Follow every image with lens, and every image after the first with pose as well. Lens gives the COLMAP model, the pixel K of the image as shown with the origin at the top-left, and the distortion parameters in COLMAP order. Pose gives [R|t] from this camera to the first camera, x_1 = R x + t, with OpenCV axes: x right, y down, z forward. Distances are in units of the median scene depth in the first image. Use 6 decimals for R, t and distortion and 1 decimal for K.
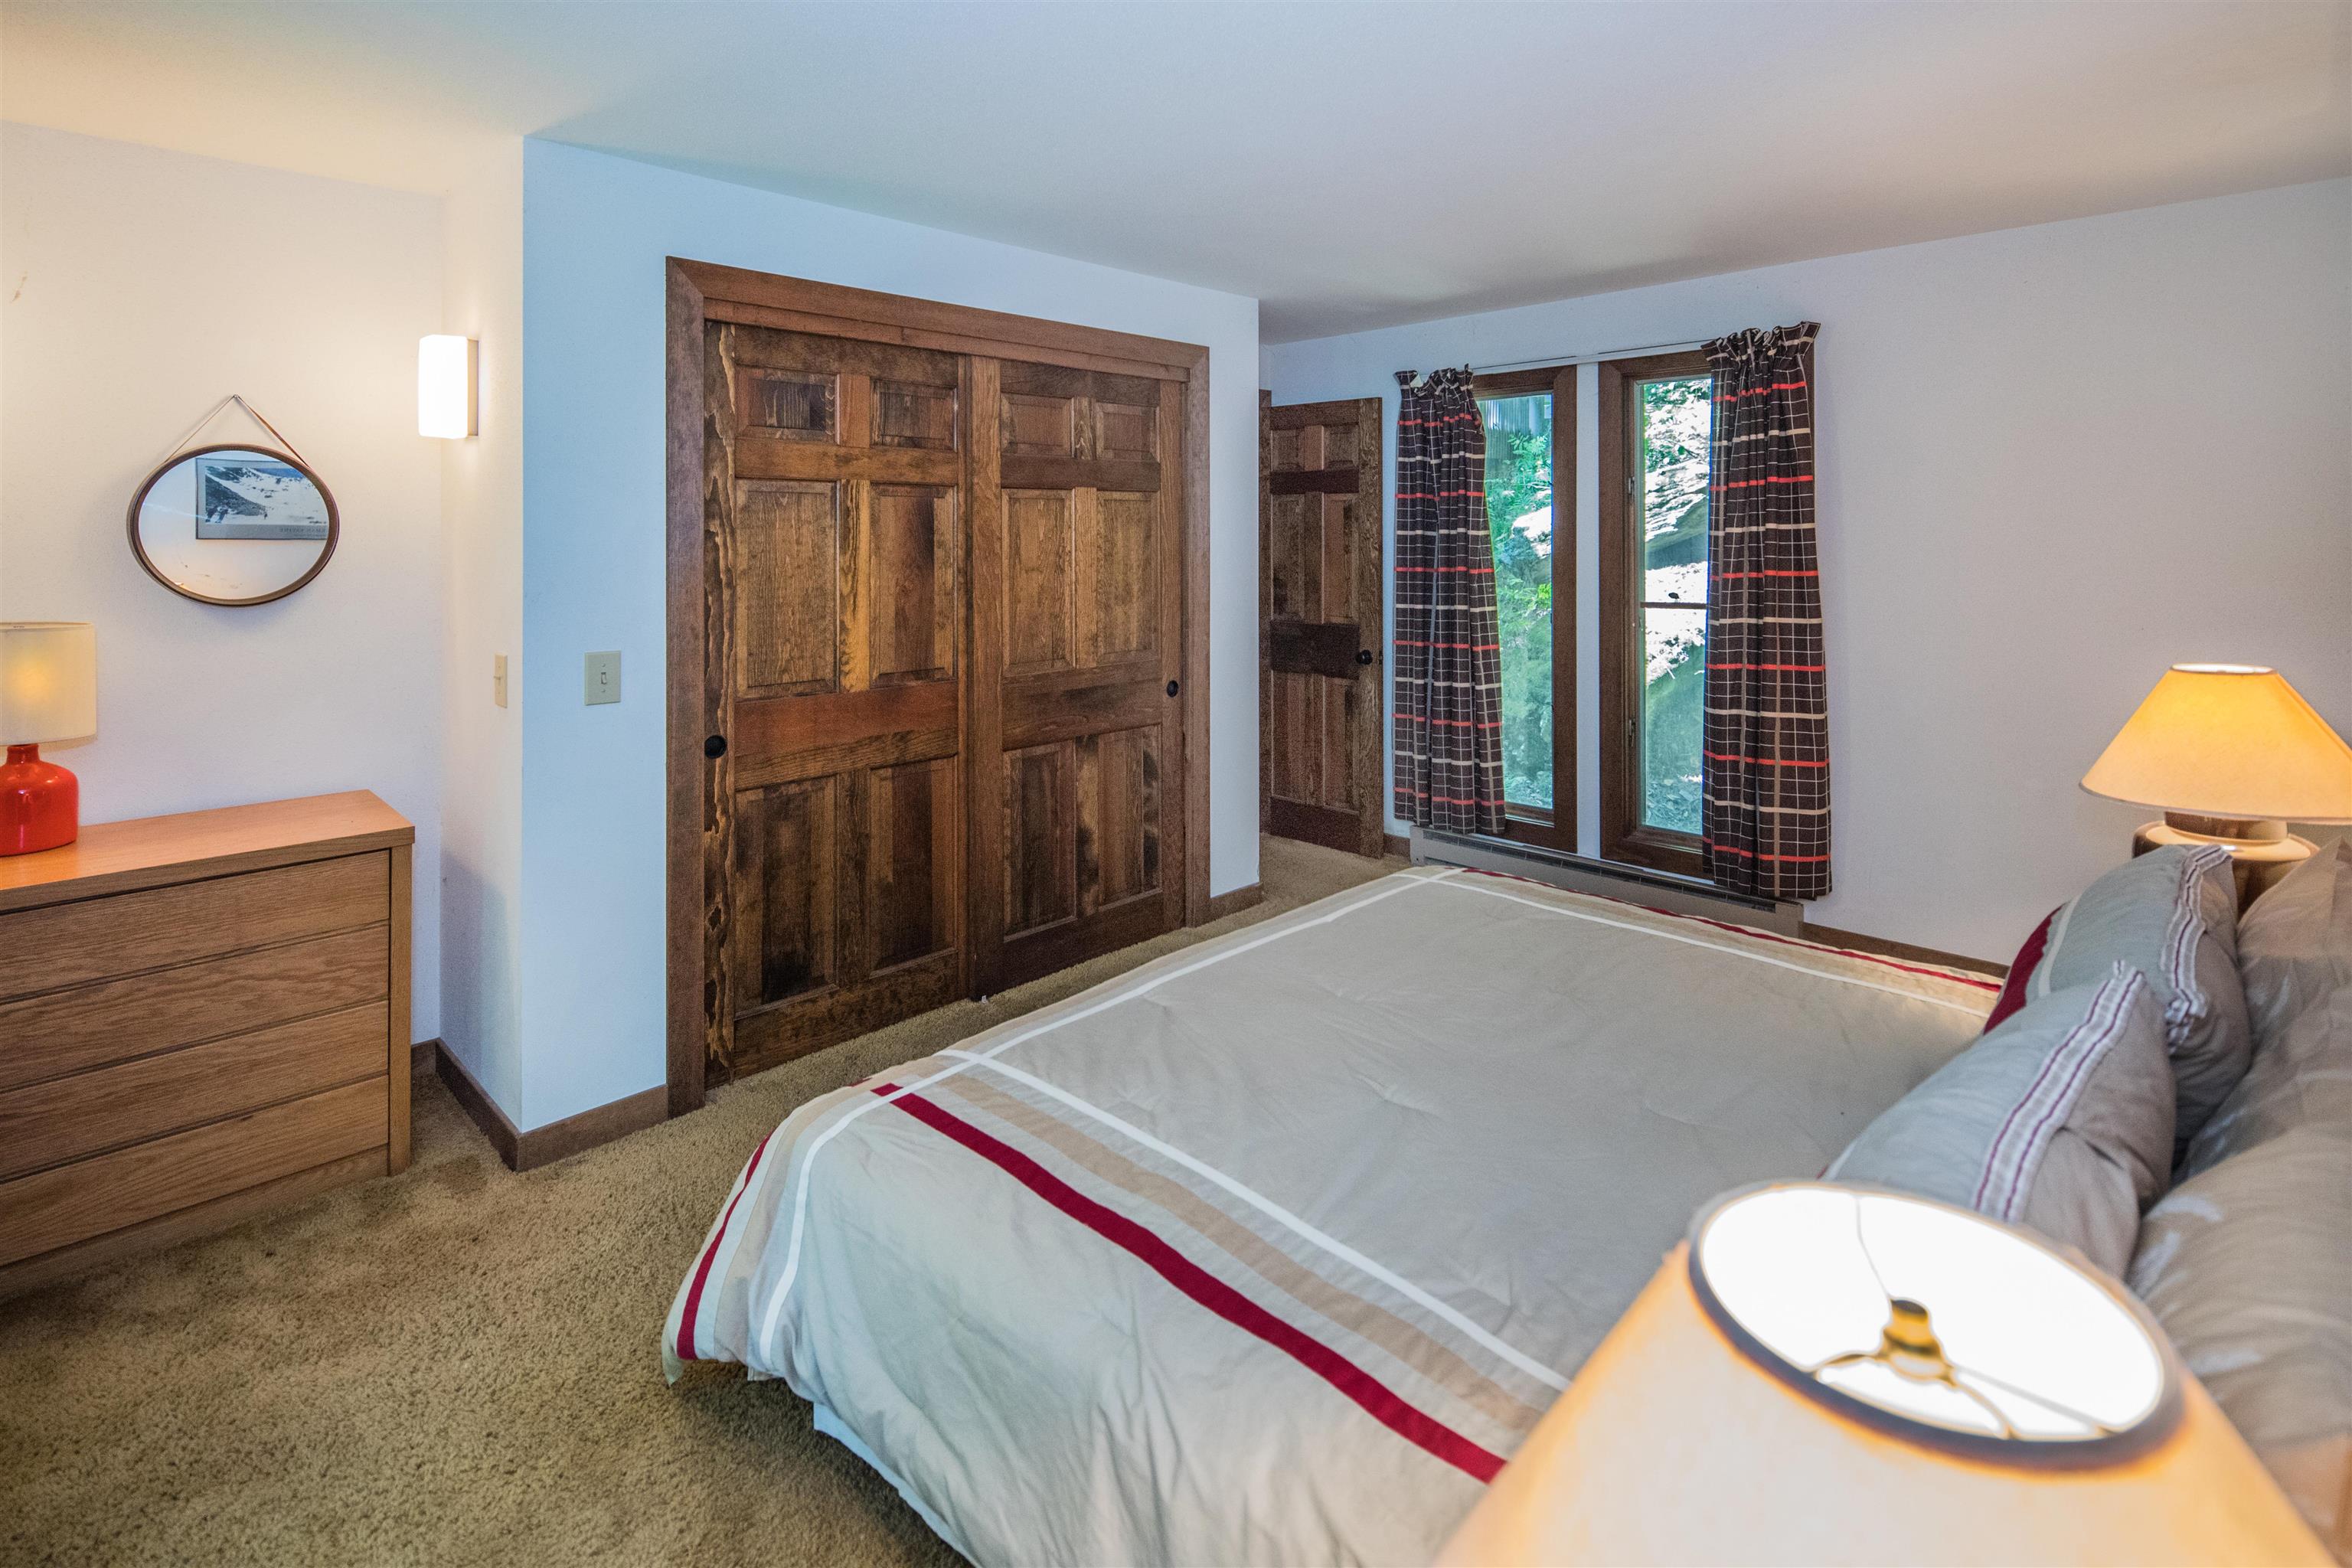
lens RADIAL K [[1118.2, 0, 1176.0], [0, 1118.2, 784.0], [0, 0, 1]] dist [-0.000839, -0.000082]
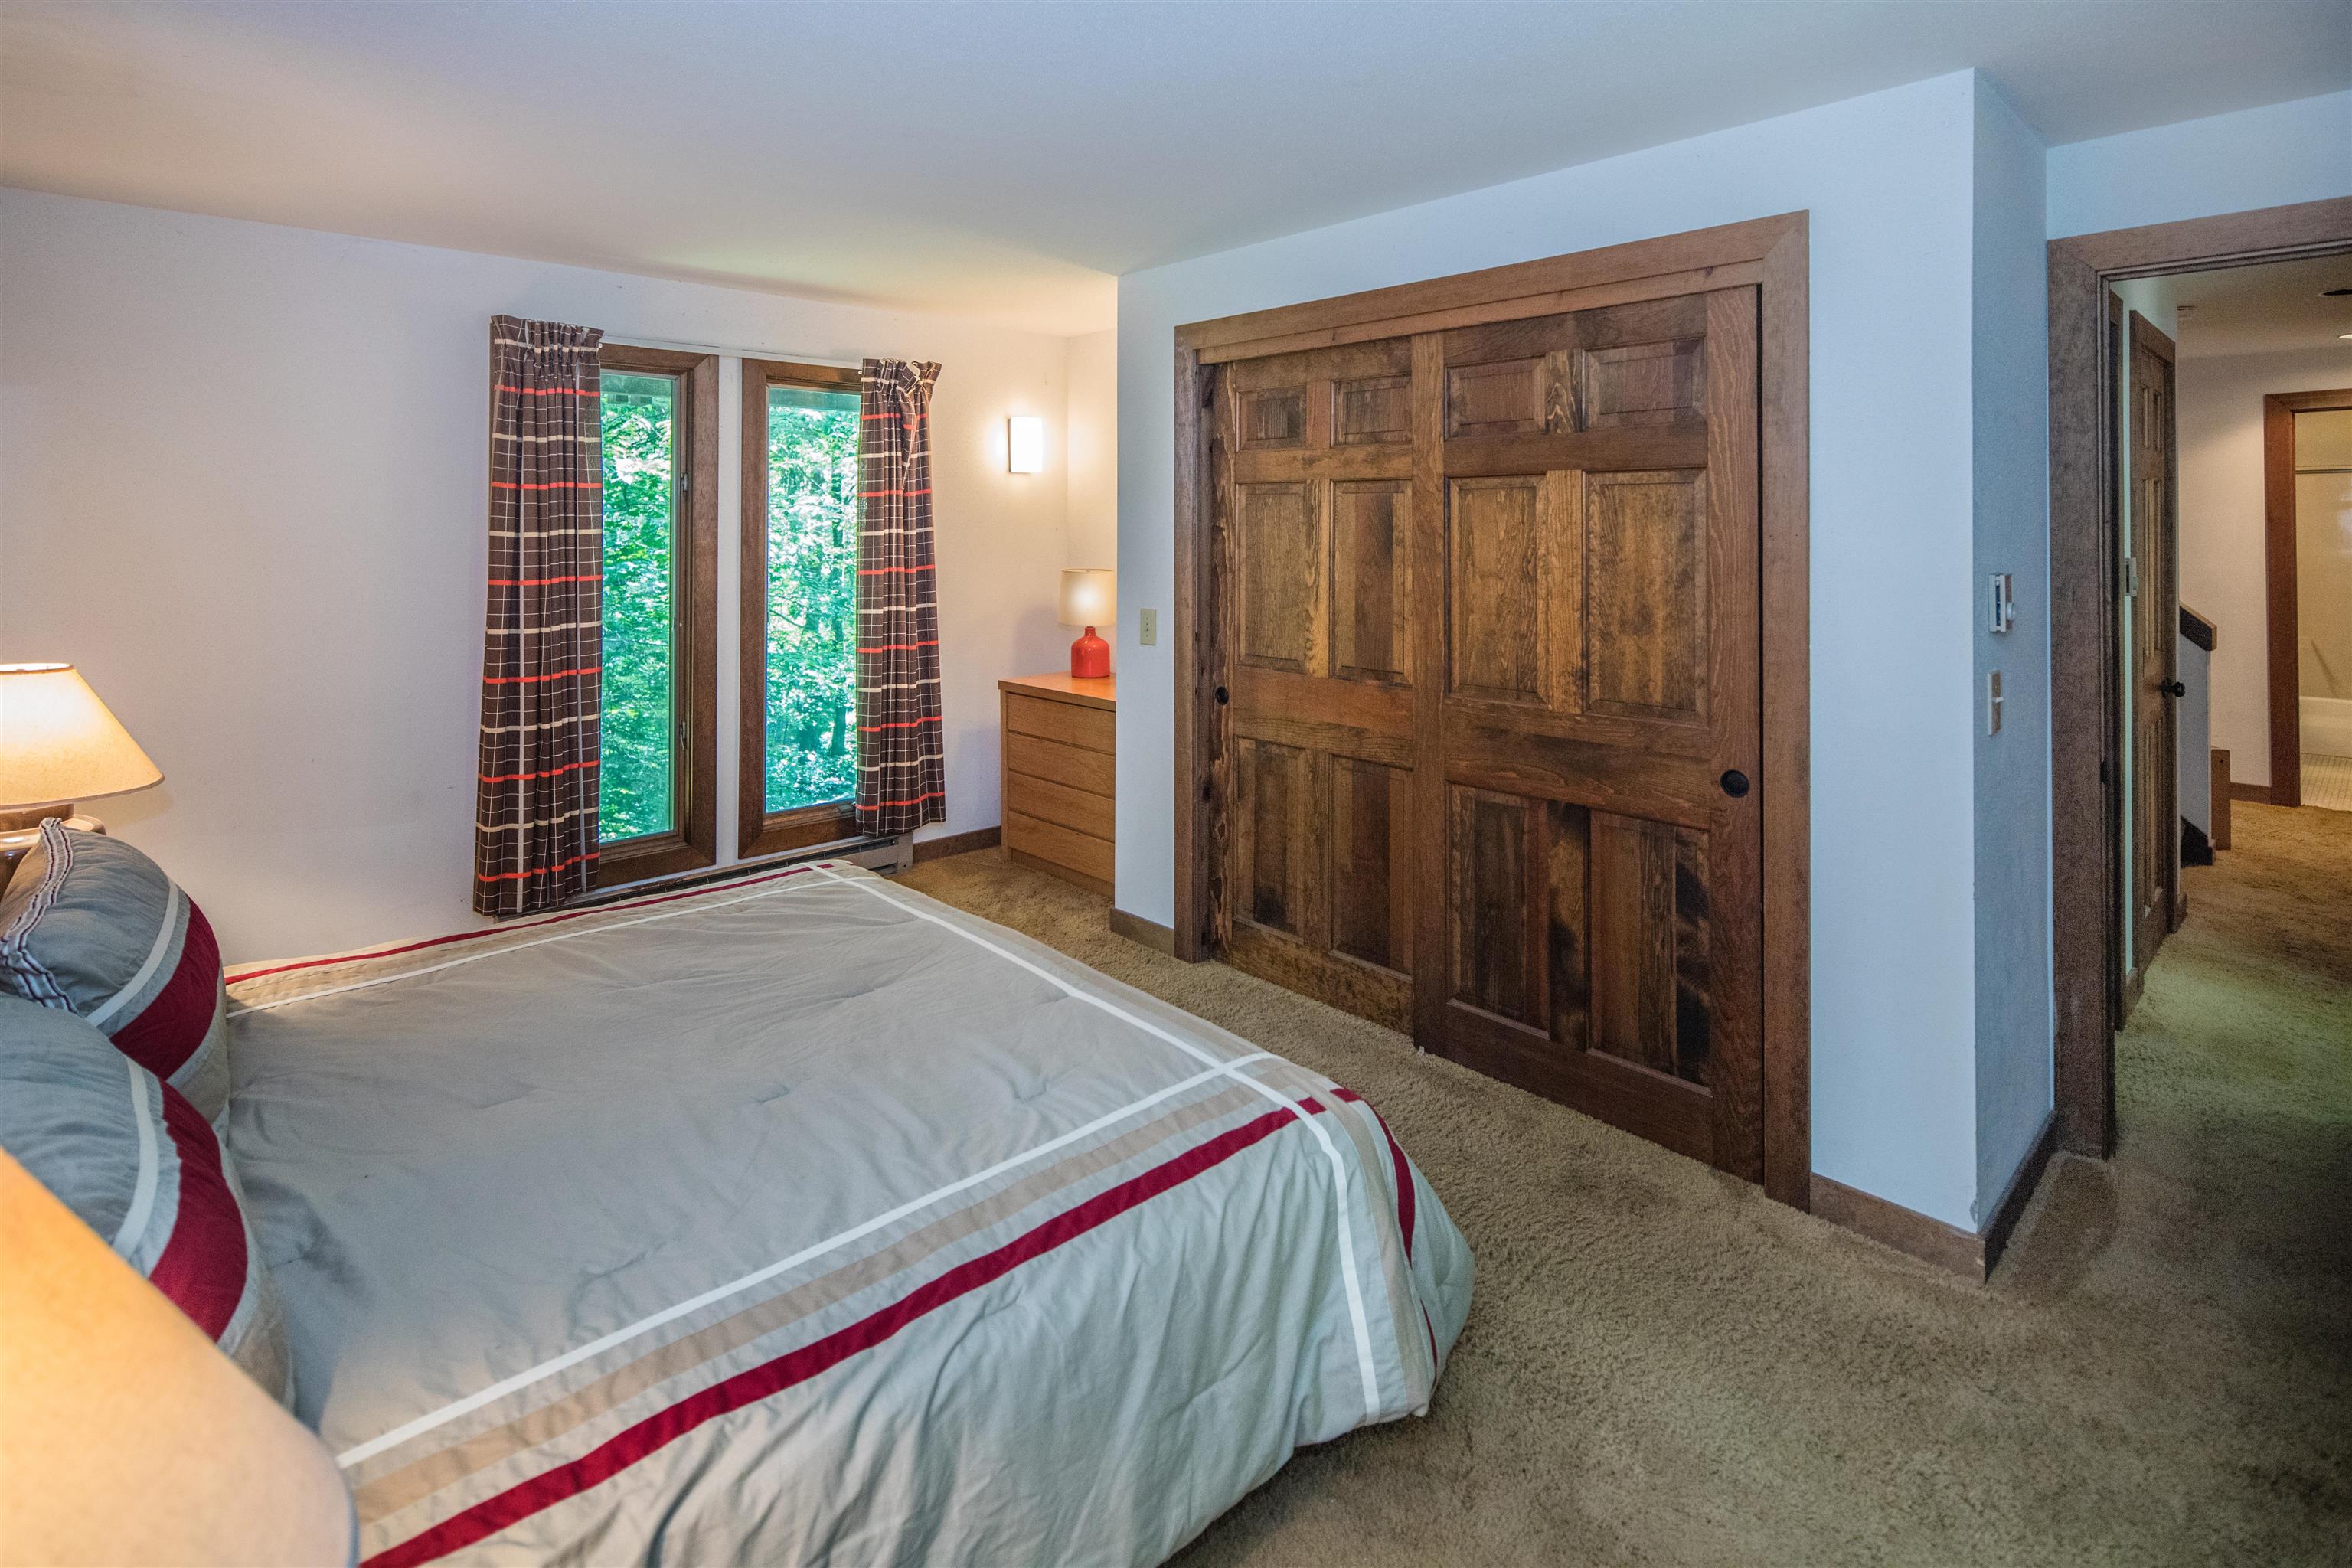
lens RADIAL K [[1135.6, 0, 1180.5], [0, 1135.6, 745.9], [0, 0, 1]] dist [-0.000303, -0.000993]
pose [[-0.050649, 0.193631, -0.979766, 0.764650], [-0.220628, 0.954619, 0.200066, -0.200375], [0.974042, 0.226297, -0.005630, 0.863029]]
